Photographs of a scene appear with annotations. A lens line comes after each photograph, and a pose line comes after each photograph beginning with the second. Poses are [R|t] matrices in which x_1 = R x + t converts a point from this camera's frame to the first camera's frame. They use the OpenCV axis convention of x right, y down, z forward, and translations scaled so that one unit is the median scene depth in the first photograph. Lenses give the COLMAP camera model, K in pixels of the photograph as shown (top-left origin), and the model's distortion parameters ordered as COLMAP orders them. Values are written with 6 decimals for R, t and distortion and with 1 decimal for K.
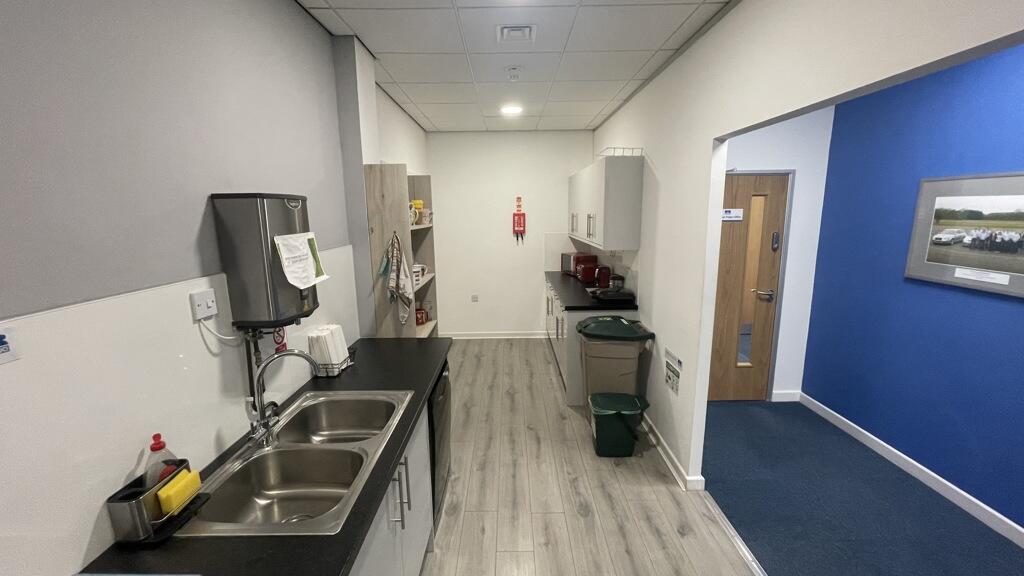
lens RADIAL K [[416.9, 0, 511.1], [0, 416.9, 287.2], [0, 0, 1]] dist [-0.000885, 0.001909]
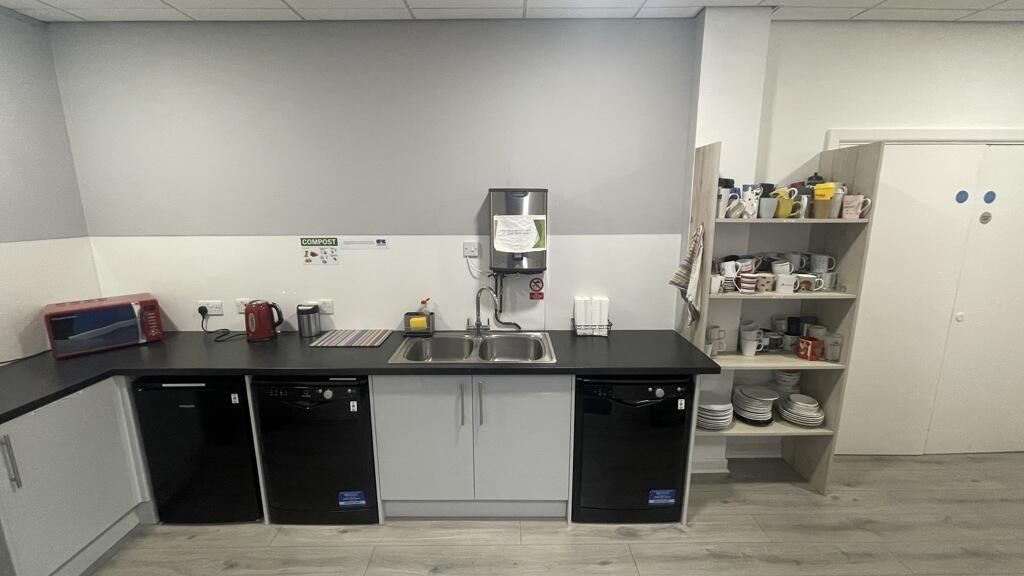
lens RADIAL K [[416.9, 0, 513.6], [0, 416.9, 286.3], [0, 0, 1]] dist [-0.000885, 0.001909]
pose [[0.019026, 0.218326, -0.975690, 0.875963], [-0.181392, 0.960426, 0.211373, -0.177702], [0.983227, 0.172961, 0.057876, 0.867134]]
